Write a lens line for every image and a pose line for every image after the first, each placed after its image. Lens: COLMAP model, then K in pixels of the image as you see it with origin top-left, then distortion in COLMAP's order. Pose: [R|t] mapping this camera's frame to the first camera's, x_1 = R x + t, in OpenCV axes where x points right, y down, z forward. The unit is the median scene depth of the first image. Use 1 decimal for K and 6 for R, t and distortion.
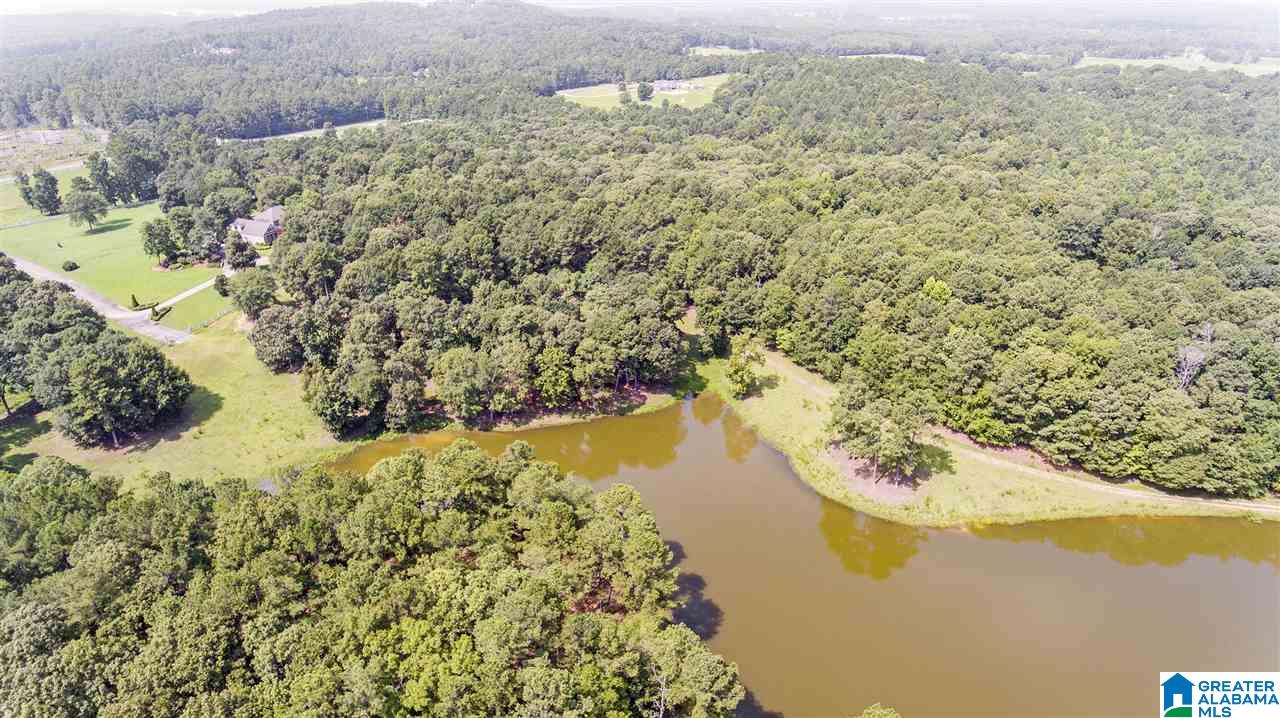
lens RADIAL K [[741.1, 0, 644.8], [0, 741.1, 350.8], [0, 0, 1]] dist [-0.035333, 0.005230]
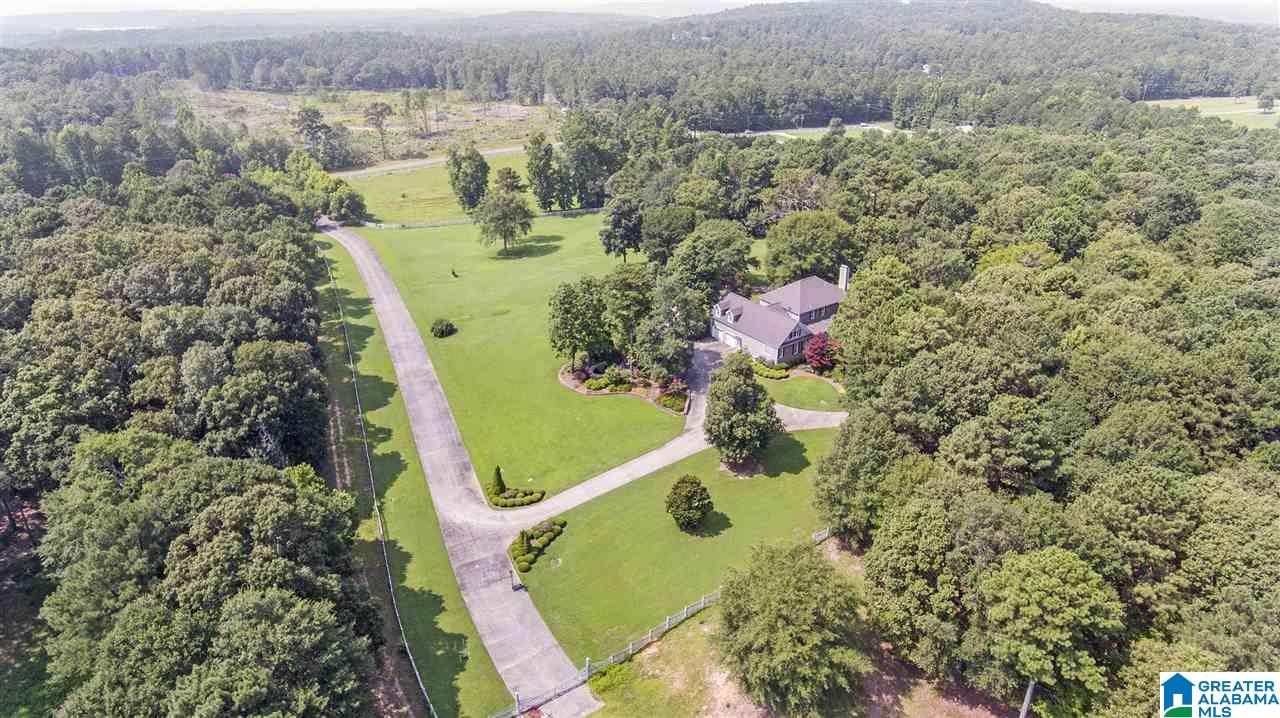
lens RADIAL K [[741.1, 0, 640.9], [0, 741.1, 365.2], [0, 0, 1]] dist [-0.035333, 0.005230]
pose [[0.852506, 0.217914, -0.475128, -0.273665], [-0.215146, 0.974675, 0.061000, -0.114052], [0.476388, 0.050219, 0.877800, 0.410841]]
